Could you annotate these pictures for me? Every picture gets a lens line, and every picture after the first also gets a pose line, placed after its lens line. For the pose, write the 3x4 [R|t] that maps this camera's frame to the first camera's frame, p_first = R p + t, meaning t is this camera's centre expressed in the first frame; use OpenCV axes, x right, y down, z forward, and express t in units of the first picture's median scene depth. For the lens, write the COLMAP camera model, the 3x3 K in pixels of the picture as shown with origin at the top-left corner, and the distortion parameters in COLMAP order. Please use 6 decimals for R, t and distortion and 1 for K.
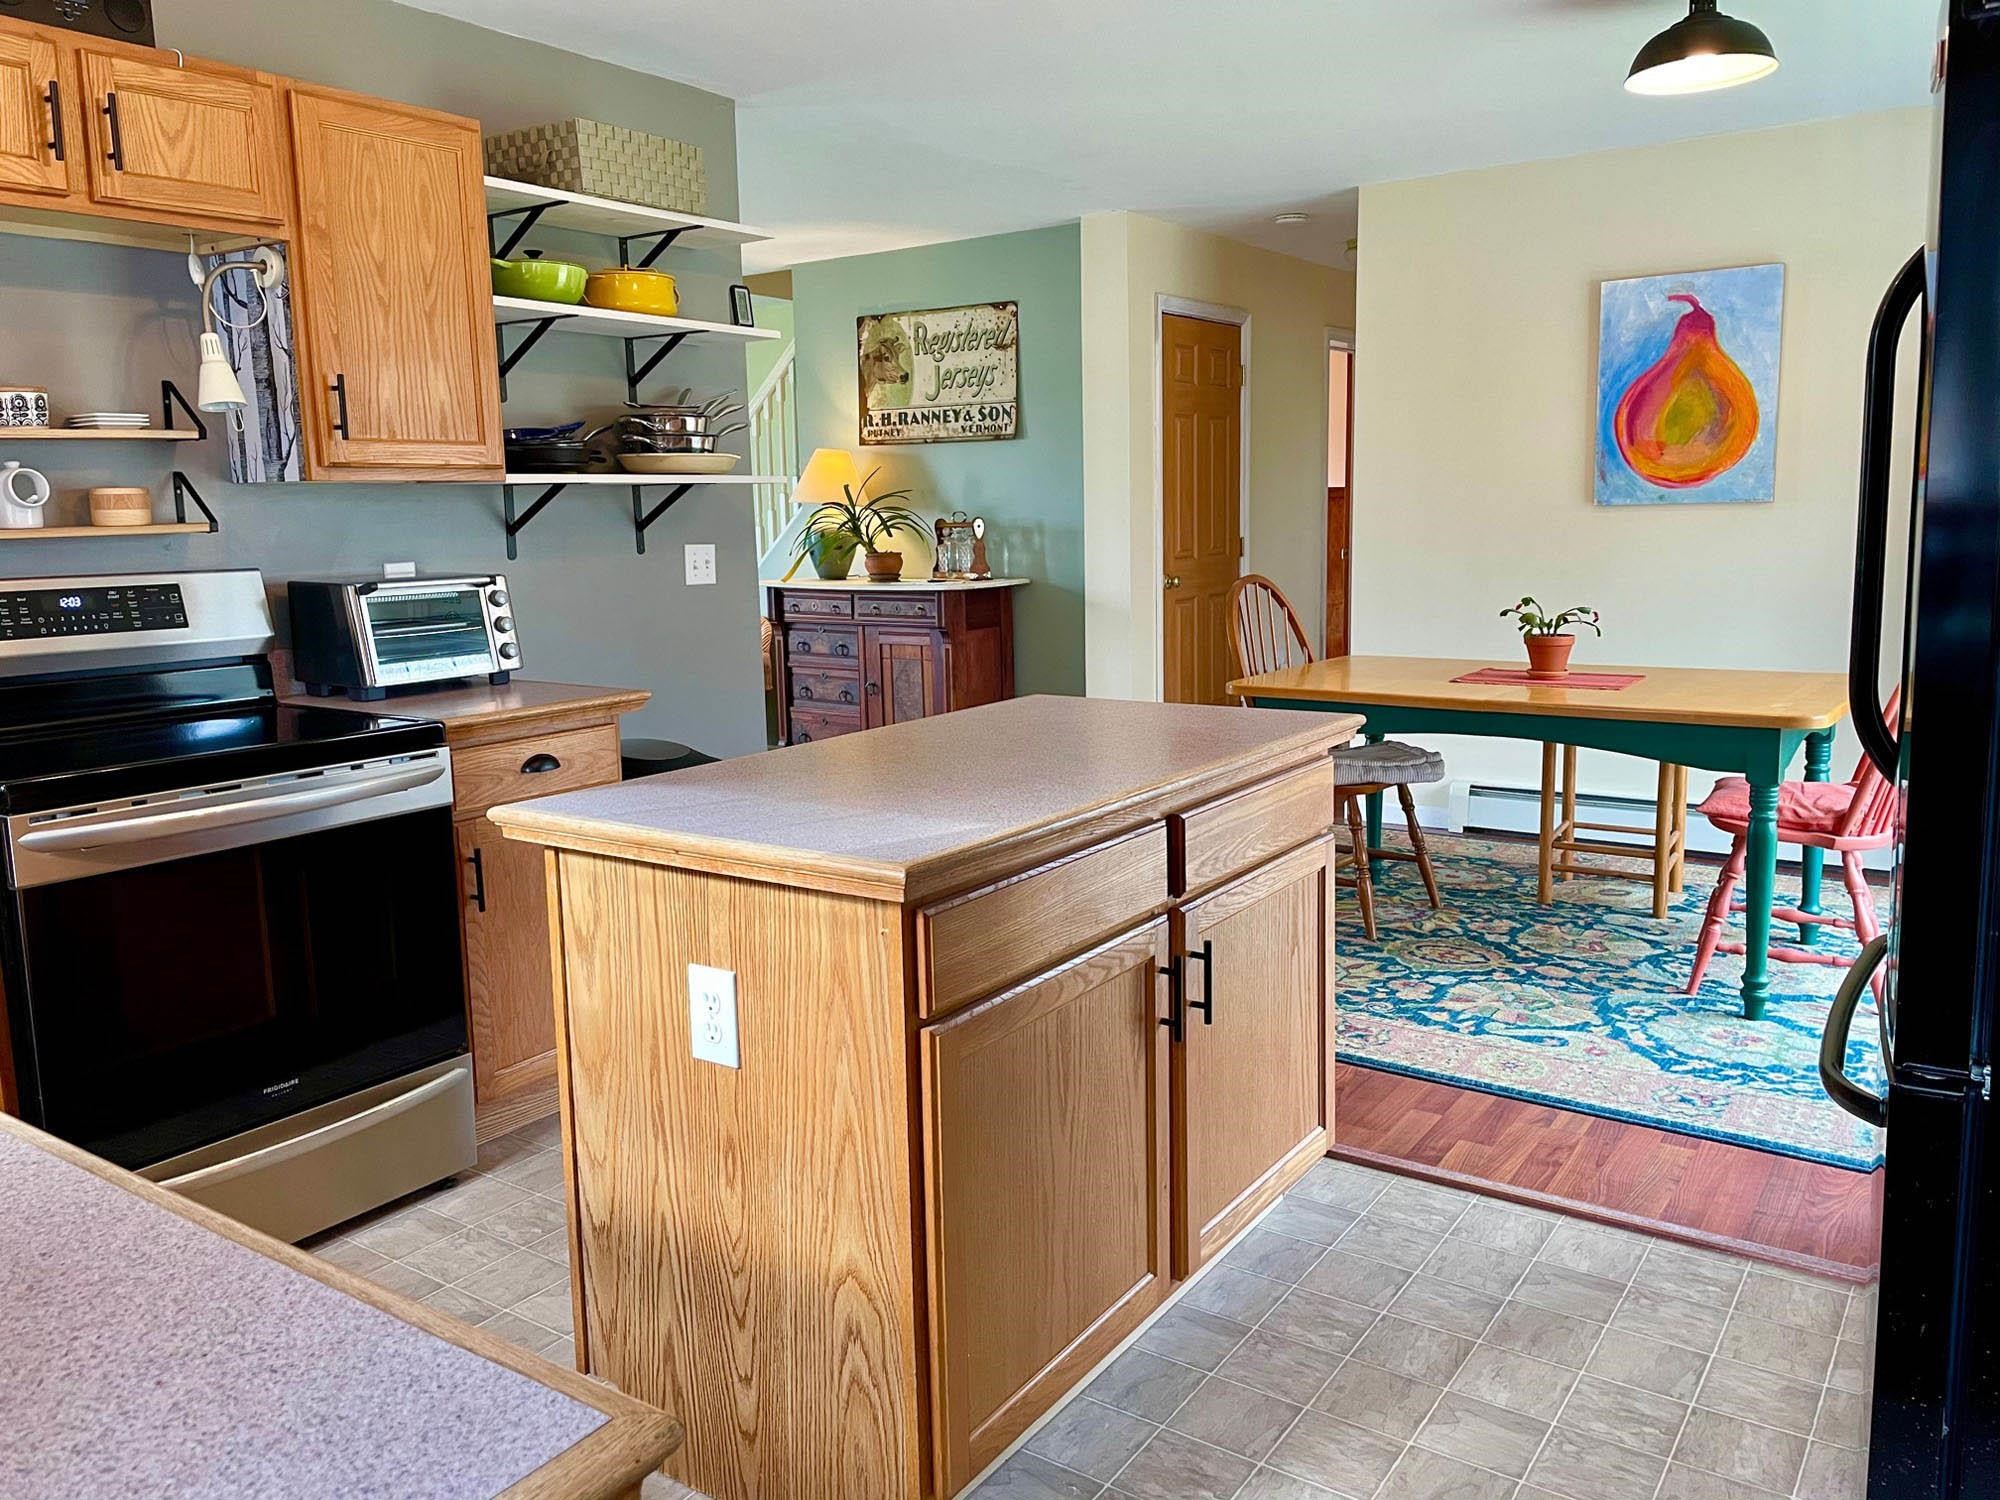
lens RADIAL K [[1512.7, 0, 1000.0], [0, 1512.7, 750.0], [0, 0, 1]] dist [-0.001317, -0.001740]
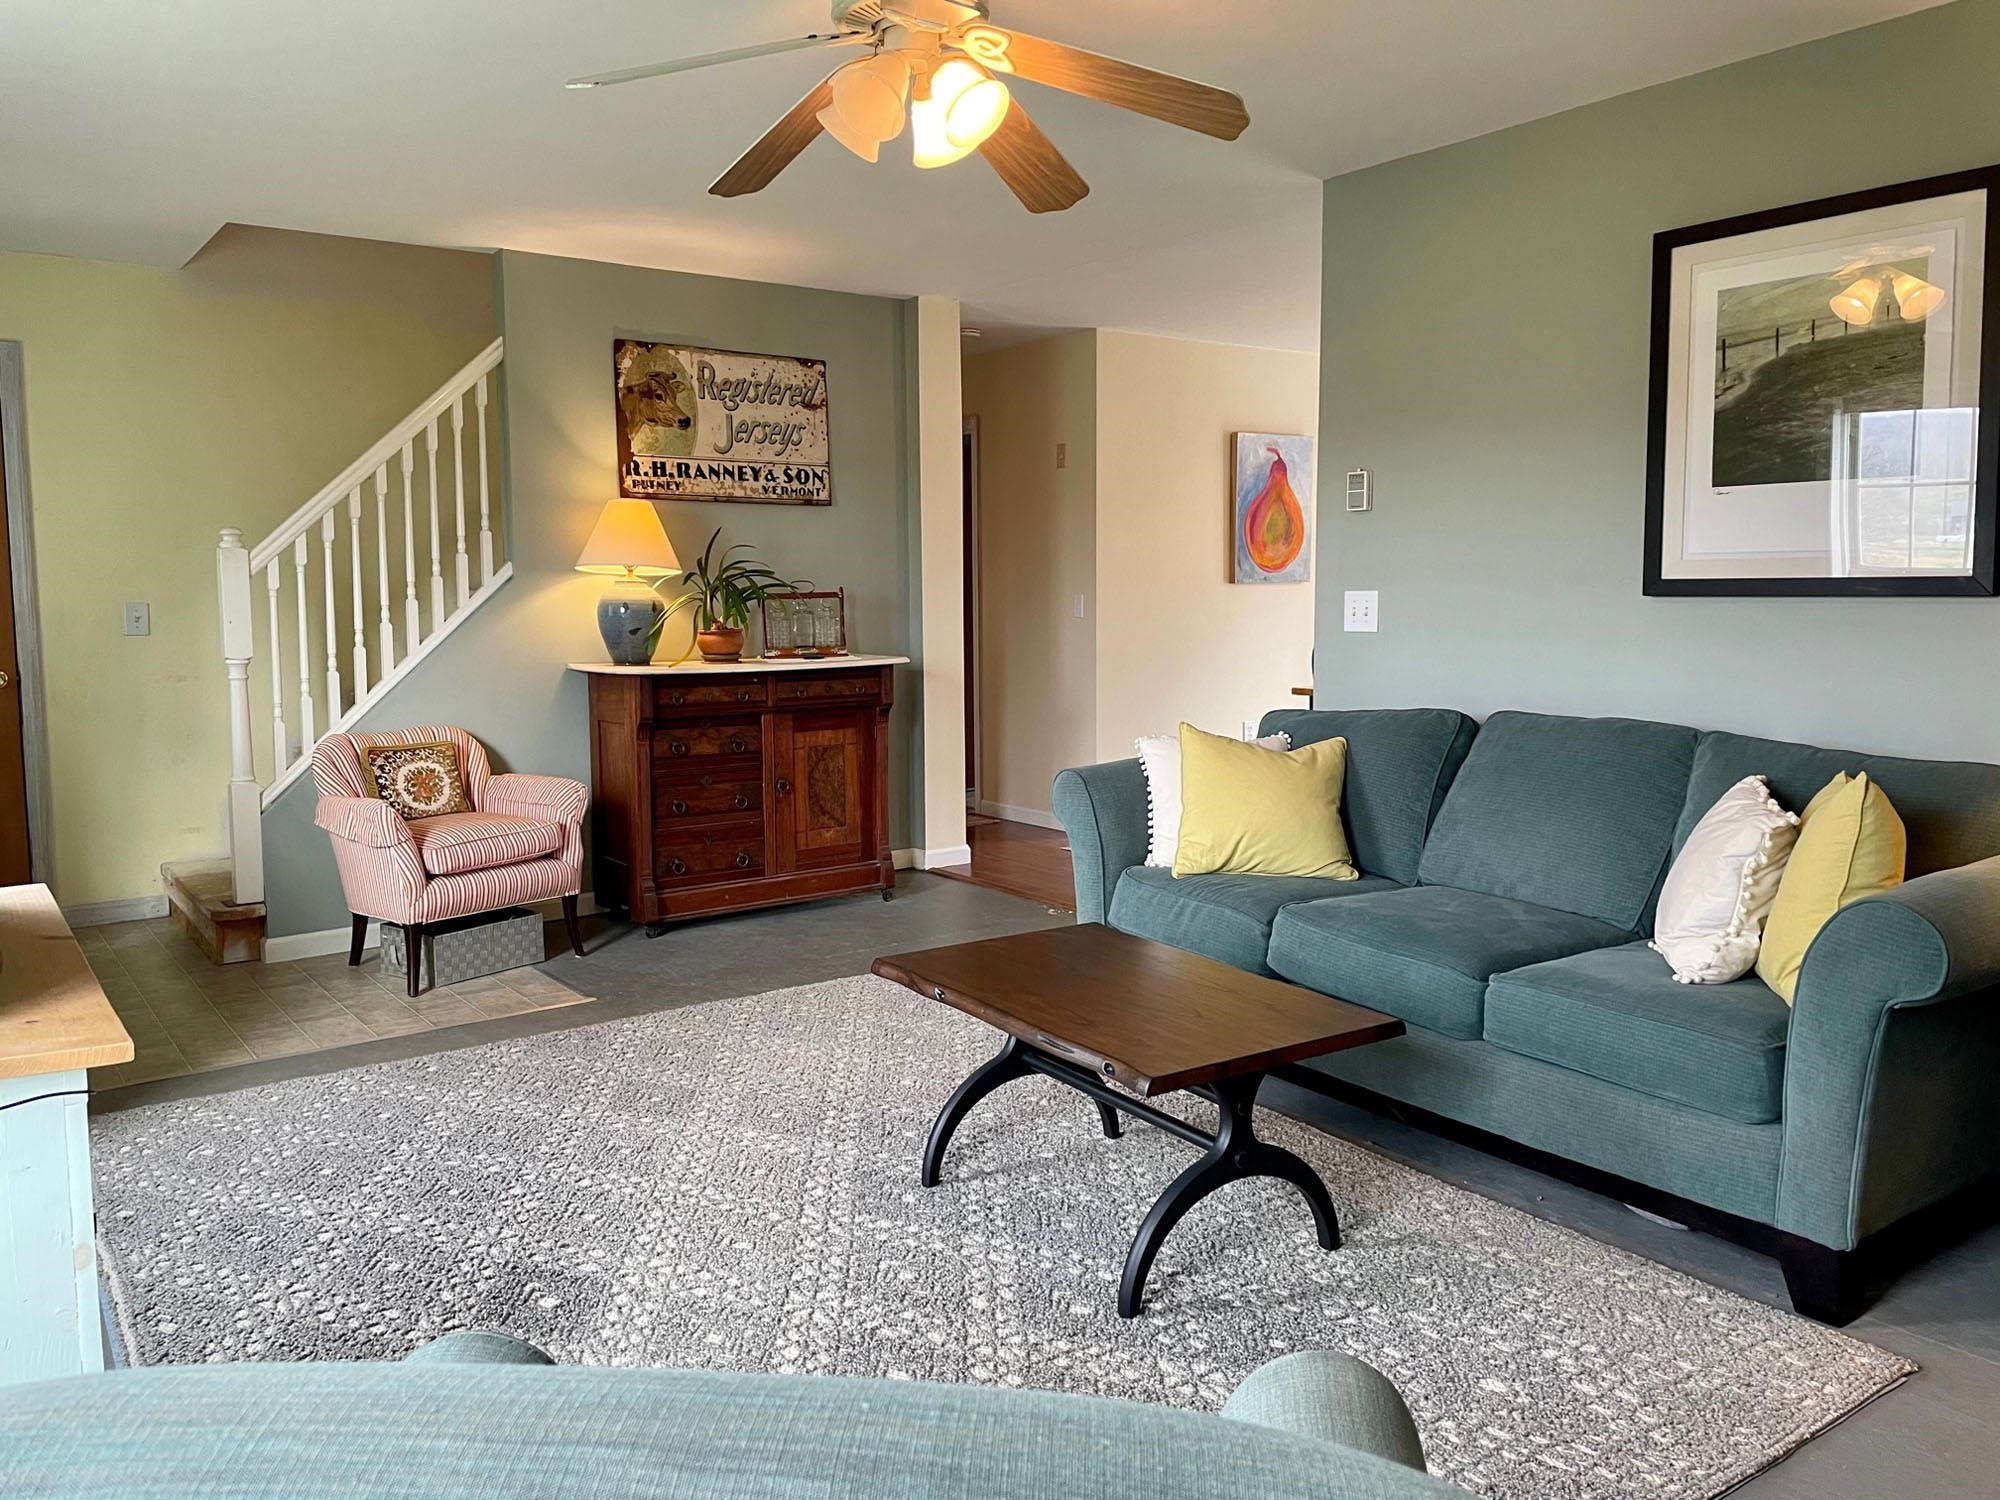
lens RADIAL K [[1512.7, 0, 1000.0], [0, 1512.7, 750.0], [0, 0, 1]] dist [-0.001317, -0.001740]
pose [[0.314758, -0.078801, 0.945895, -0.856205], [0.156859, 0.987164, 0.030043, -0.067029], [-0.936121, 0.138916, 0.323079, 0.616535]]
